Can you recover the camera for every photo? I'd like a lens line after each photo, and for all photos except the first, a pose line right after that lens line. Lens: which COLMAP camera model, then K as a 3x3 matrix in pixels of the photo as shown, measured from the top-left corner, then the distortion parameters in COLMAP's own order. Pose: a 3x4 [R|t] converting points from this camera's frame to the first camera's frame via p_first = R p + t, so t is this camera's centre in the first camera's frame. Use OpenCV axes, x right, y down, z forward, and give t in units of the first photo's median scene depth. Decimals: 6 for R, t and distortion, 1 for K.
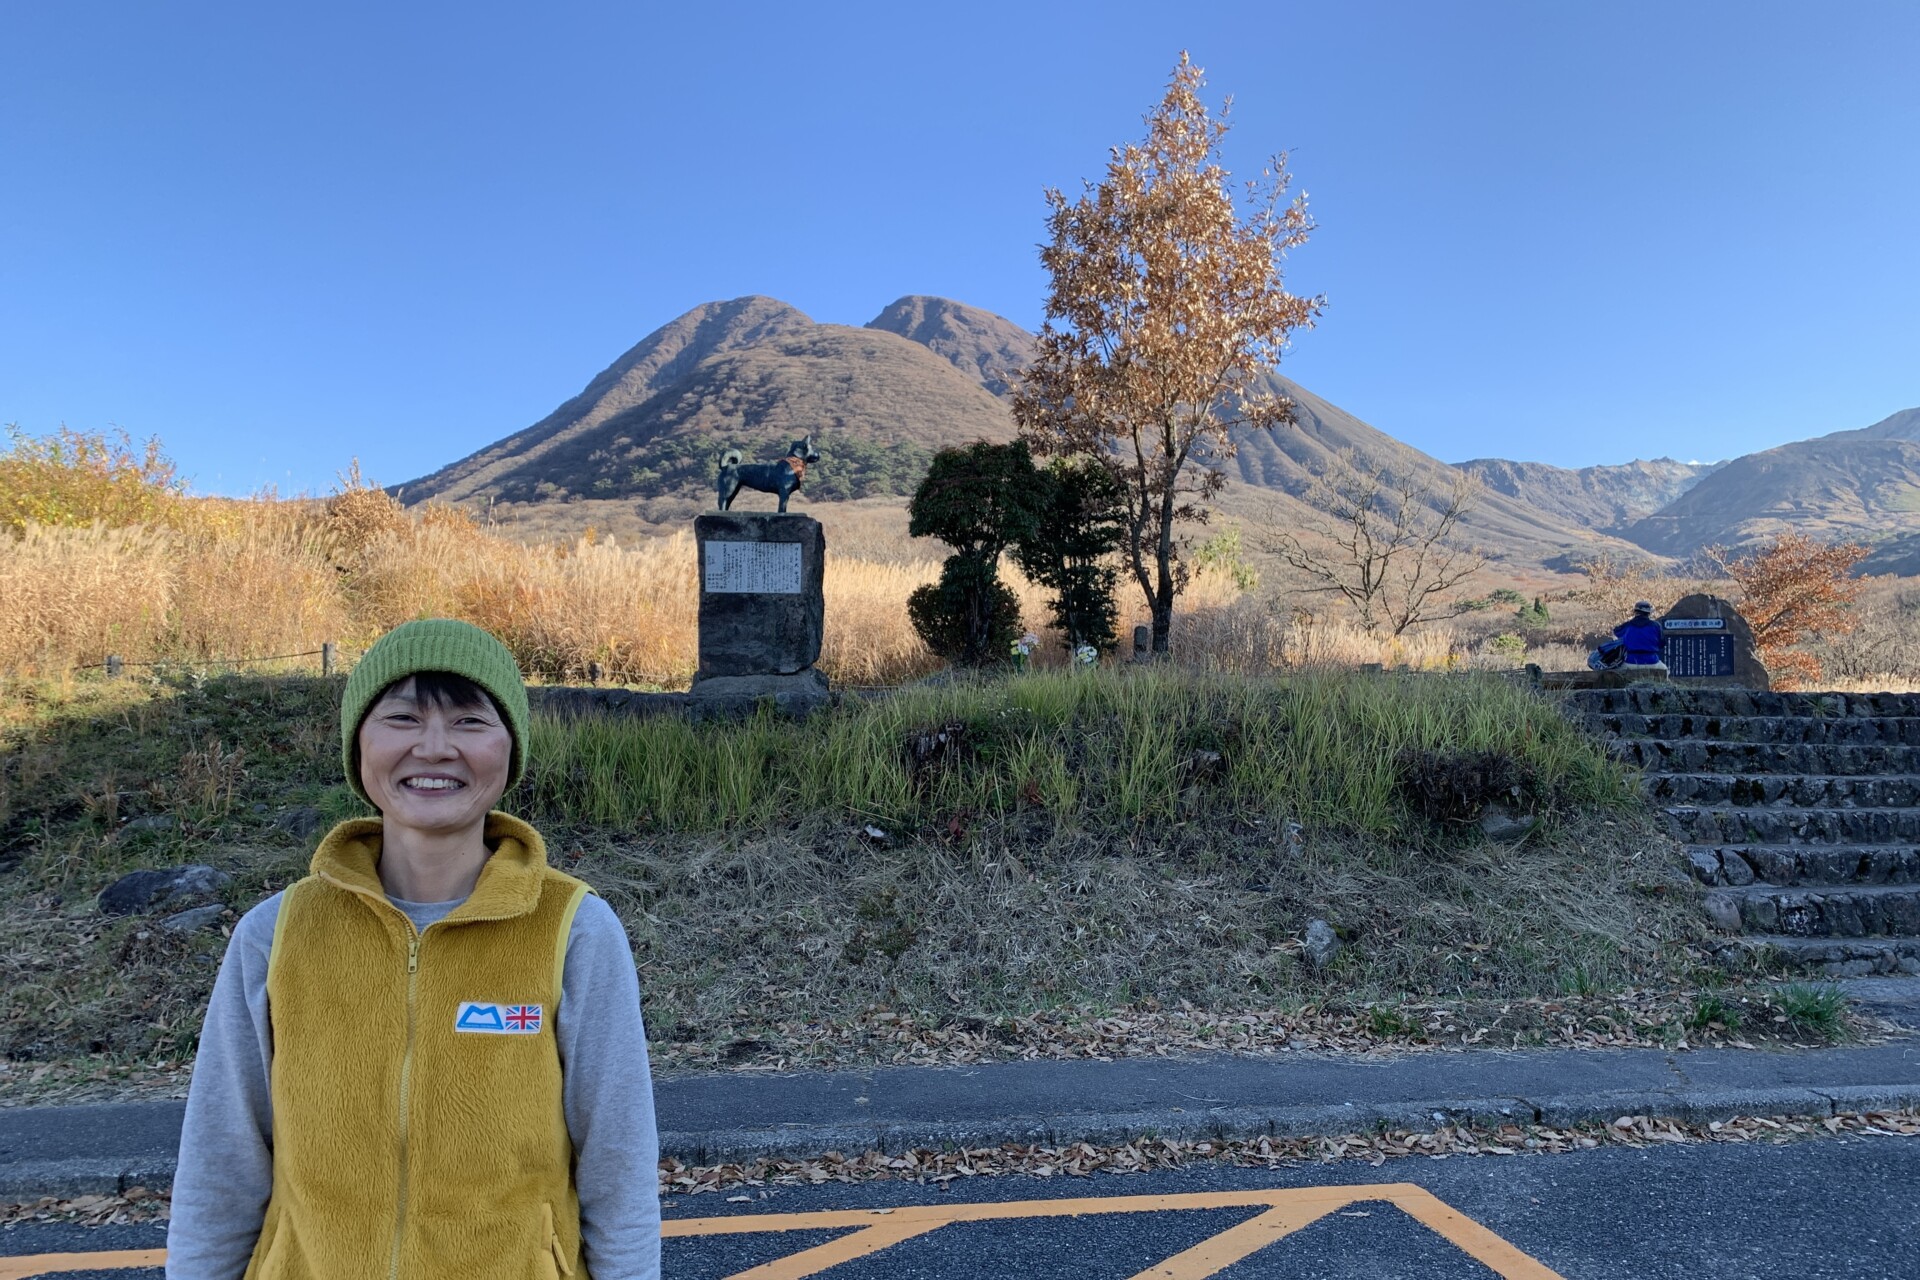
lens RADIAL K [[1348.0, 0, 960.0], [0, 1348.0, 640.0], [0, 0, 1]] dist [0.043951, -0.057898]
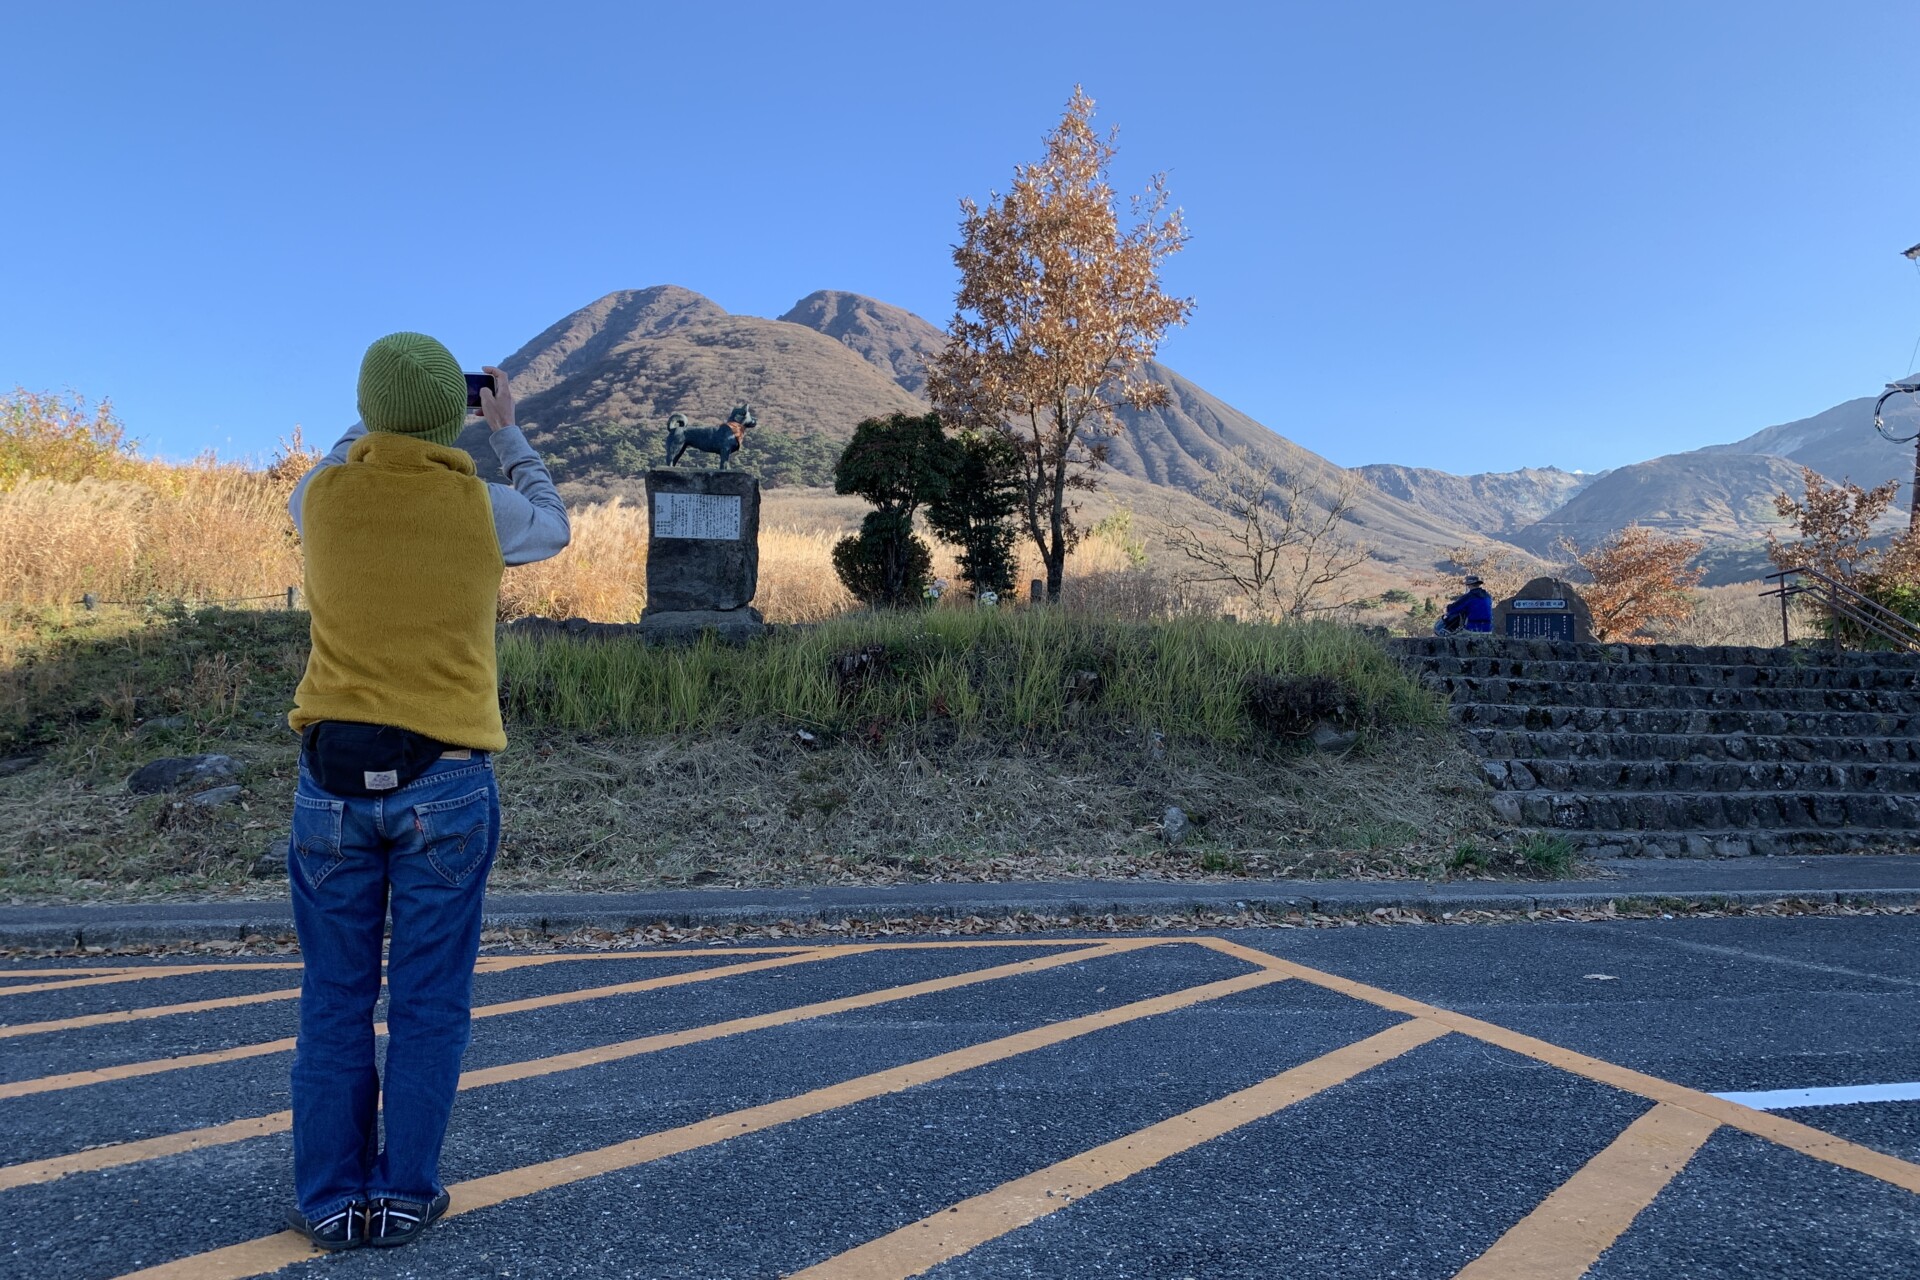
lens RADIAL K [[1445.7, 0, 960.6], [0, 1445.7, 586.5], [0, 0, 1]] dist [0.090835, -0.181730]
pose [[0.997595, 0.017105, 0.067163, -0.014788], [-0.013613, 0.998548, -0.052113, 0.073730], [-0.067957, 0.051073, 0.996380, -0.263831]]
